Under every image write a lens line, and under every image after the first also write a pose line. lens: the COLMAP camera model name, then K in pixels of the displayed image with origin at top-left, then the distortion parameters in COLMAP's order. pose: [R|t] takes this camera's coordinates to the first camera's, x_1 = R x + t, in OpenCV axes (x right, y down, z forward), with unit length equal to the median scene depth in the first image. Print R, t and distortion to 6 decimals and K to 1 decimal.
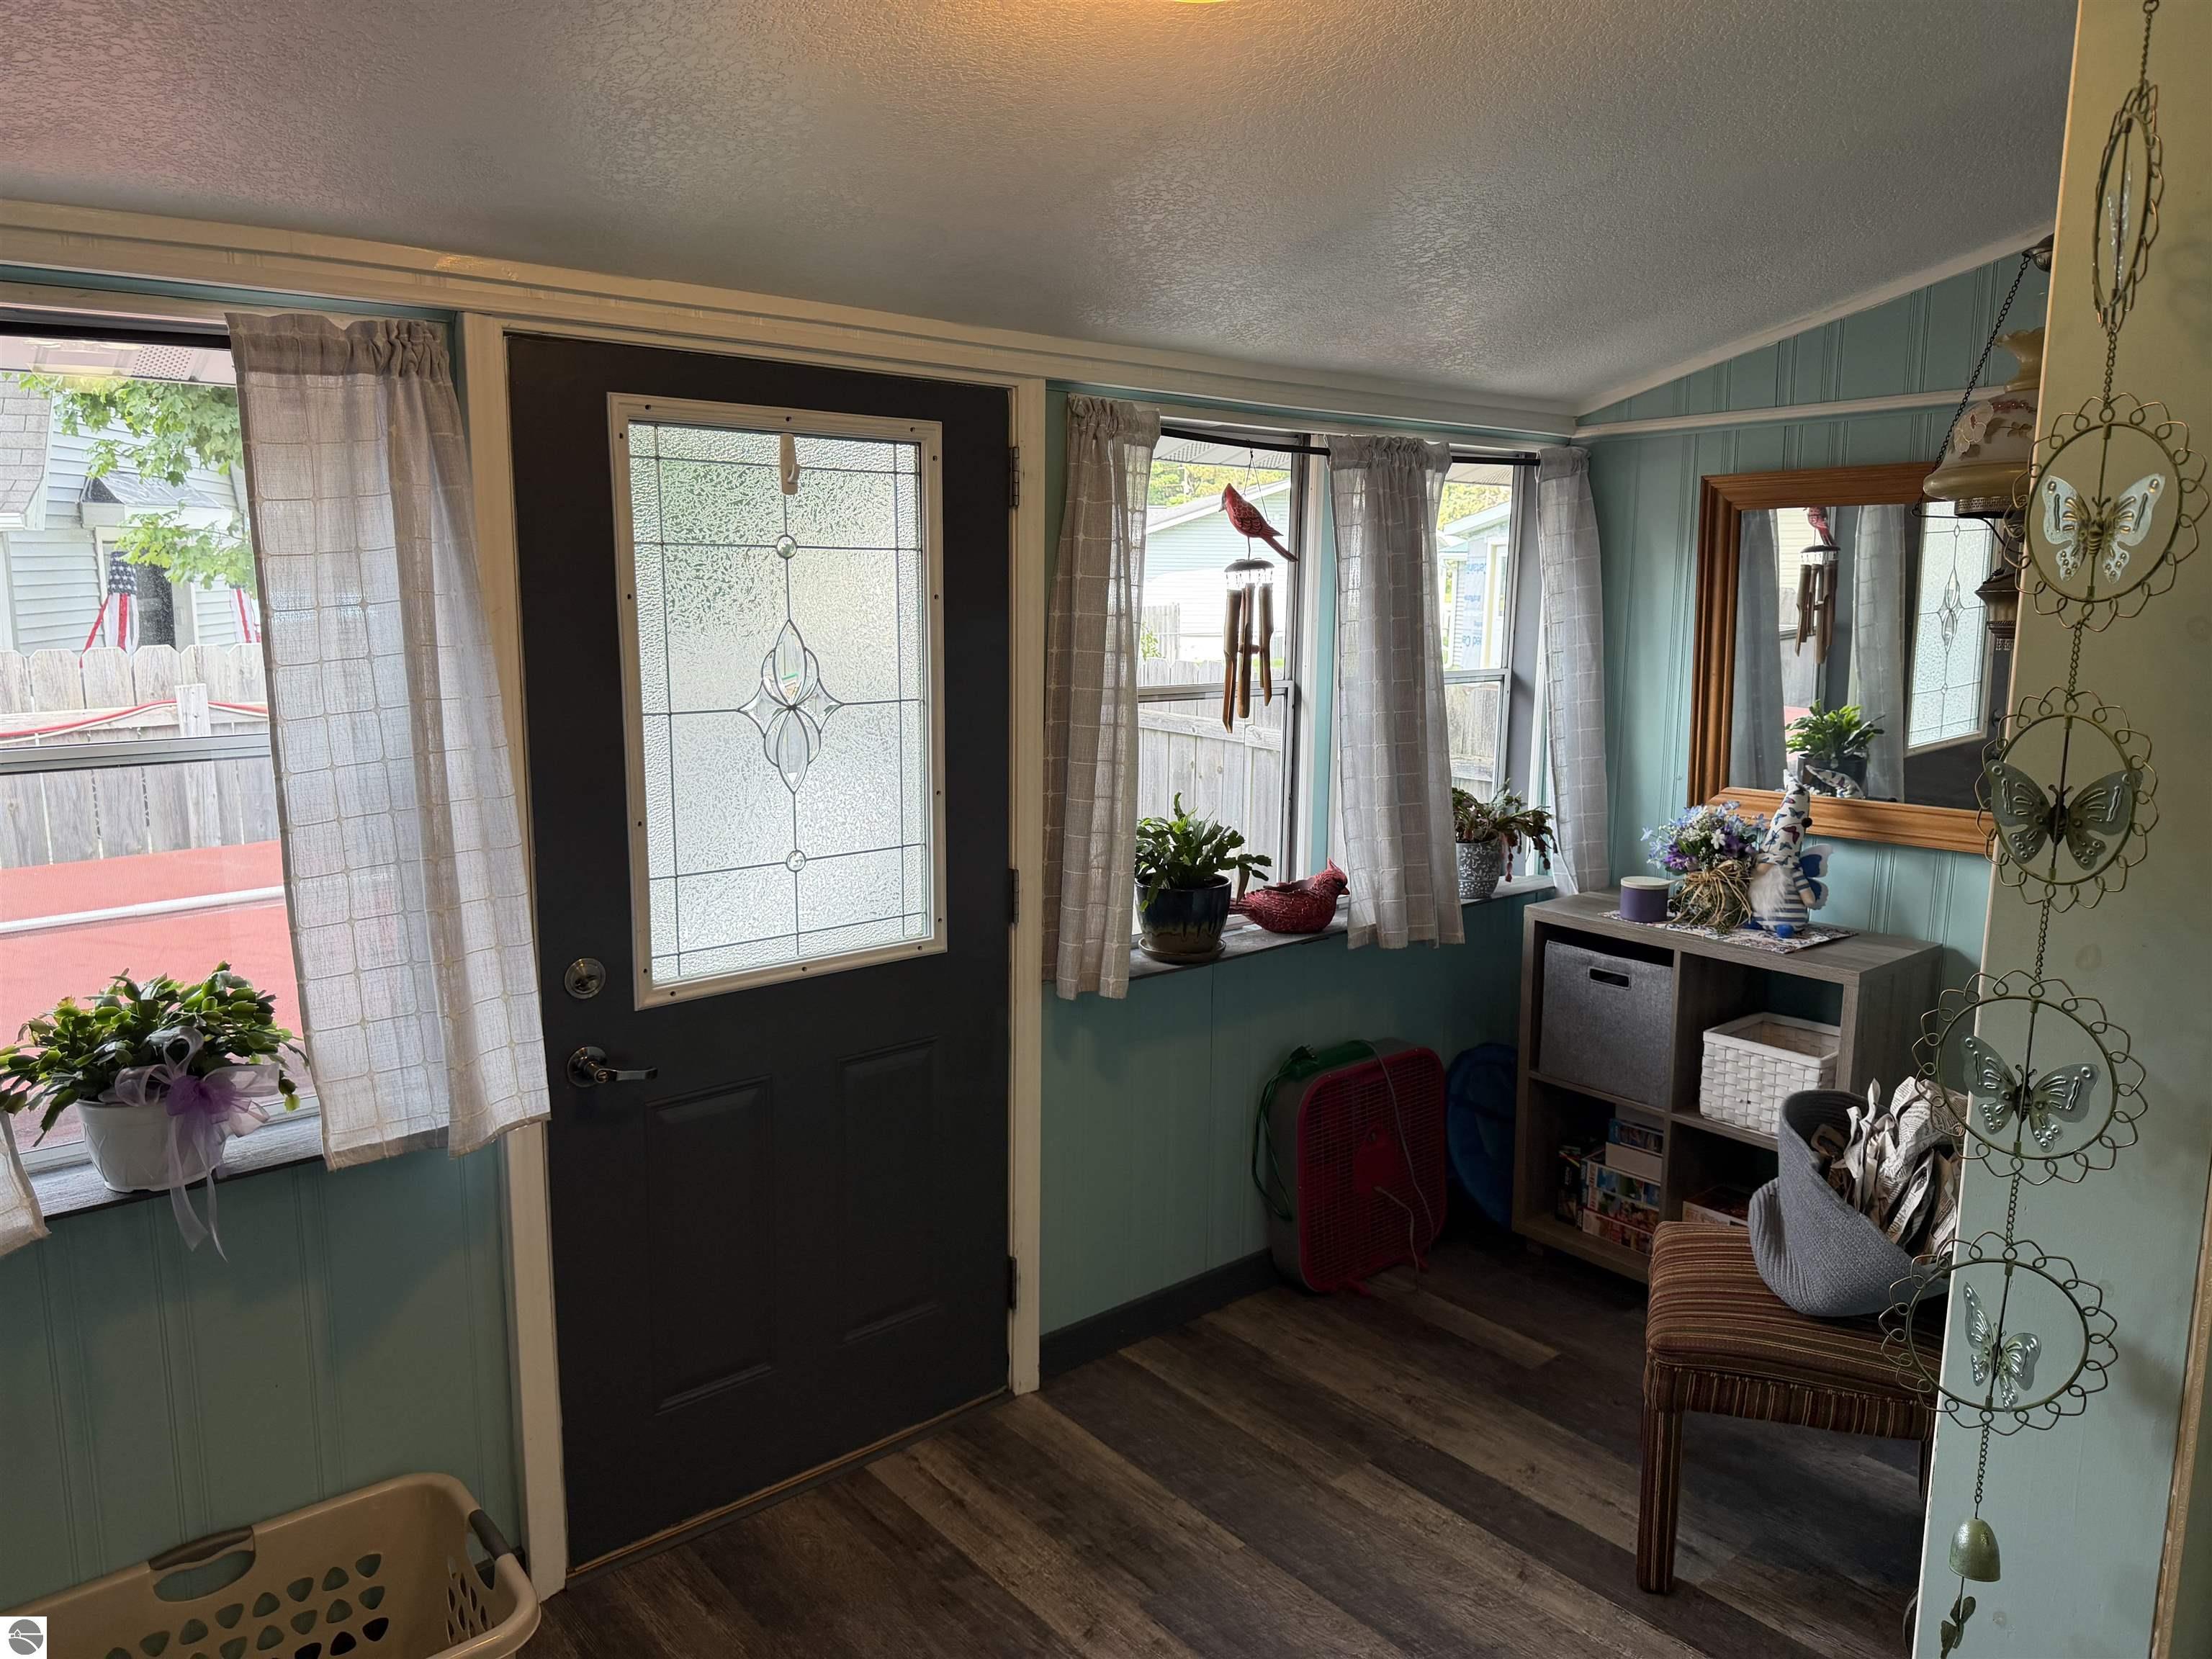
lens RADIAL K [[1566.3, 0, 1117.6], [0, 1566.3, 836.7], [0, 0, 1]] dist [0.051683, -0.054214]
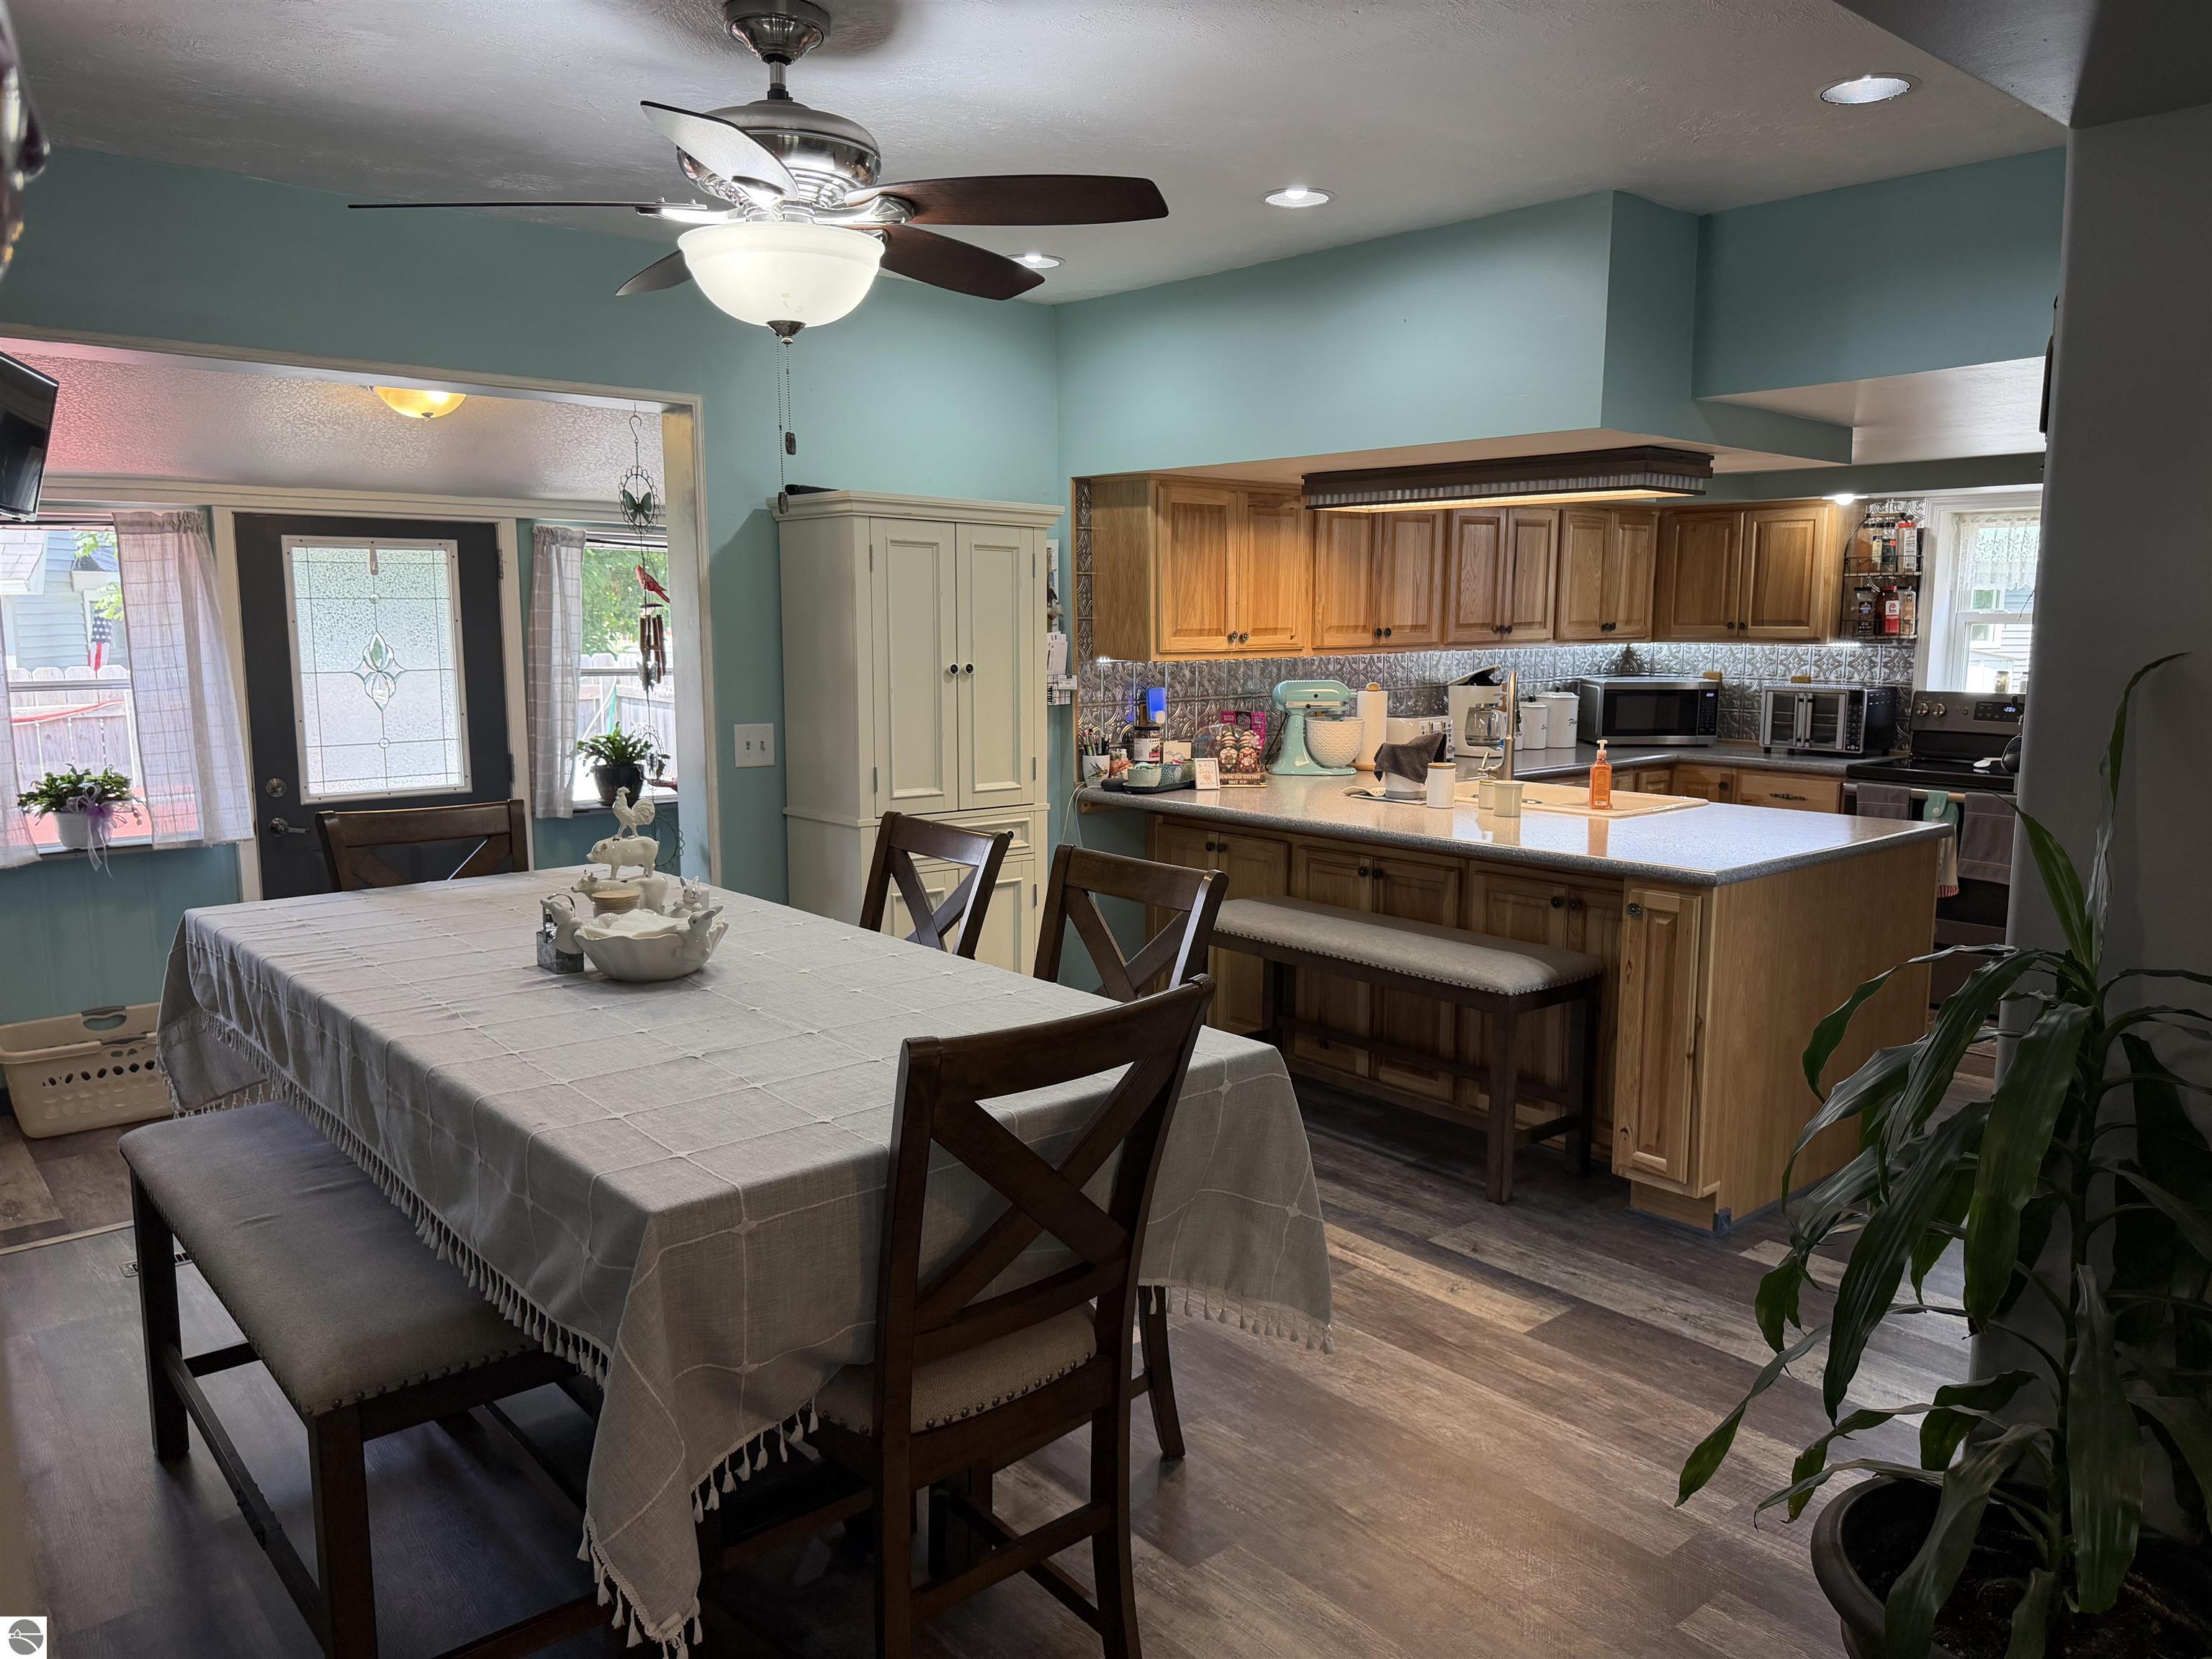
lens RADIAL K [[1566.3, 0, 1112.5], [0, 1566.3, 839.9], [0, 0, 1]] dist [0.051683, -0.054214]
pose [[0.999957, -0.009177, 0.001443, 0.981799], [0.009213, 0.999582, -0.027406, 0.269394], [-0.001191, 0.027418, 0.999623, -1.457407]]
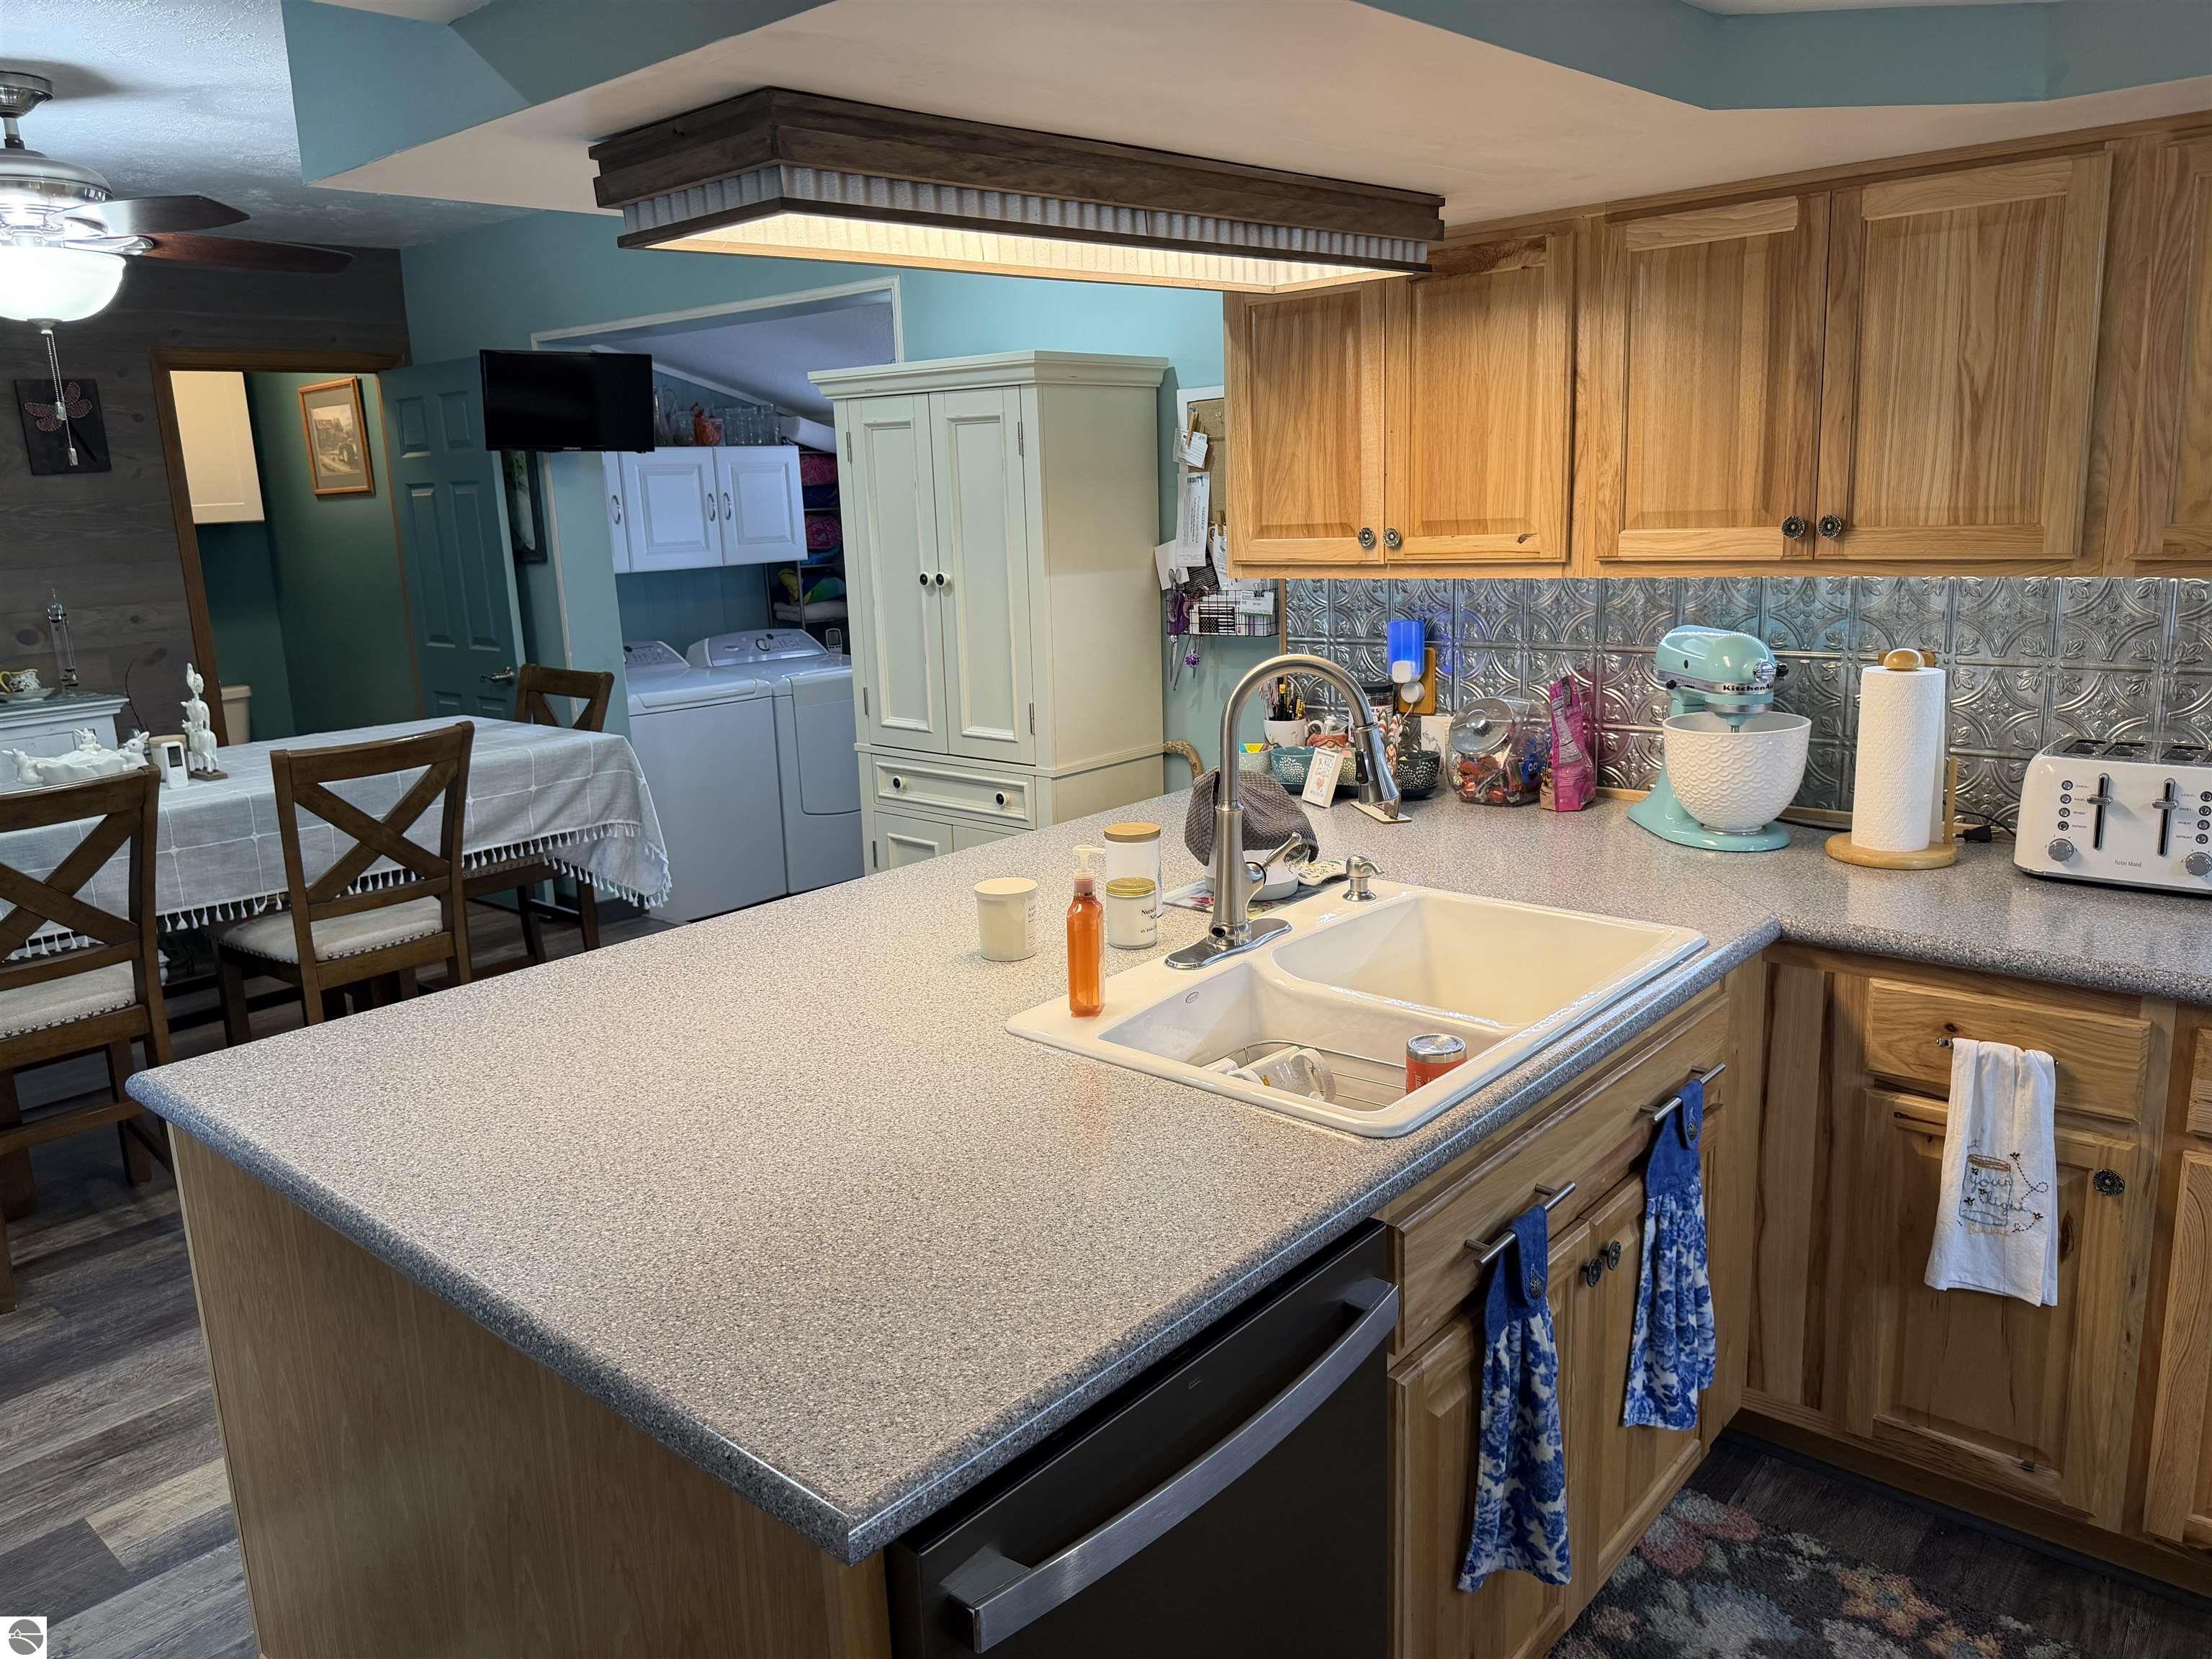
lens RADIAL K [[1566.3, 0, 1091.9], [0, 1566.3, 822.1], [0, 0, 1]] dist [0.051683, -0.054214]
pose [[0.142266, 0.195028, -0.970425, 2.491003], [-0.125424, 0.976046, 0.177770, -0.083074], [0.981850, 0.096424, 0.163319, 0.542388]]
